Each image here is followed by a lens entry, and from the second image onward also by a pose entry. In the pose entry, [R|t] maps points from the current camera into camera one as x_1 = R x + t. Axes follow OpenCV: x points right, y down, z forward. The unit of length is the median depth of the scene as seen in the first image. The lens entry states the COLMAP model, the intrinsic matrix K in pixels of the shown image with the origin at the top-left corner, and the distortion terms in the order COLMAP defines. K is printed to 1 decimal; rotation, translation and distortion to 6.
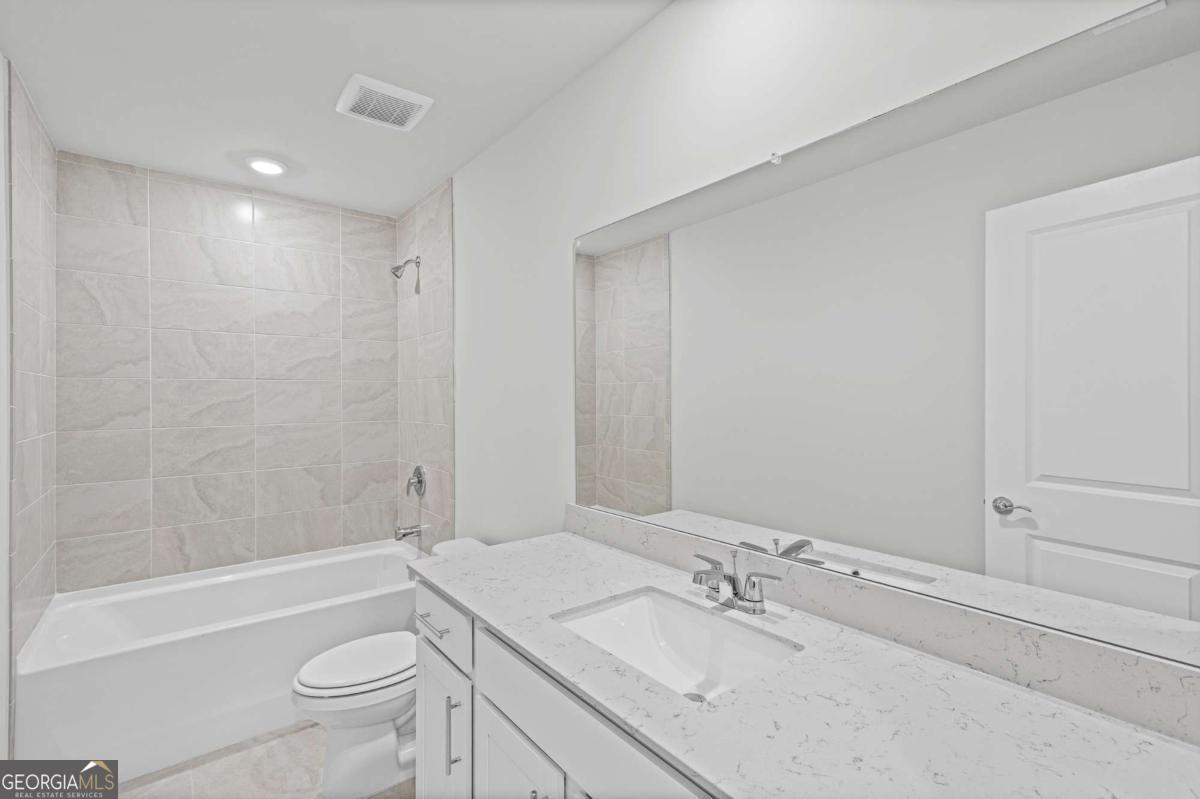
lens RADIAL K [[555.6, 0, 600.9], [0, 555.6, 395.4], [0, 0, 1]] dist [-0.000800, 0.002870]
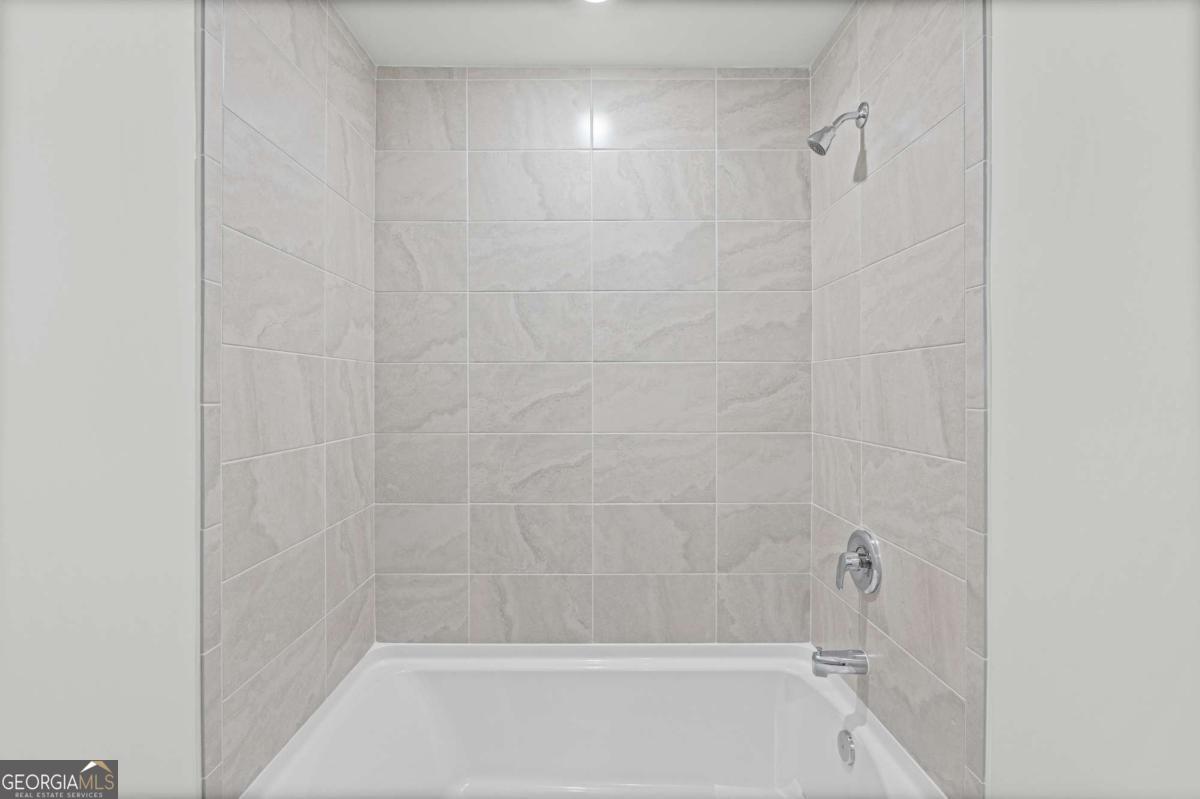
lens RADIAL K [[555.6, 0, 601.3], [0, 555.6, 390.3], [0, 0, 1]] dist [-0.000800, 0.002870]
pose [[0.801137, 0.006459, -0.598447, -0.232098], [-0.002713, 0.999971, 0.007160, -0.000662], [0.598476, -0.004112, 0.801131, 0.497415]]
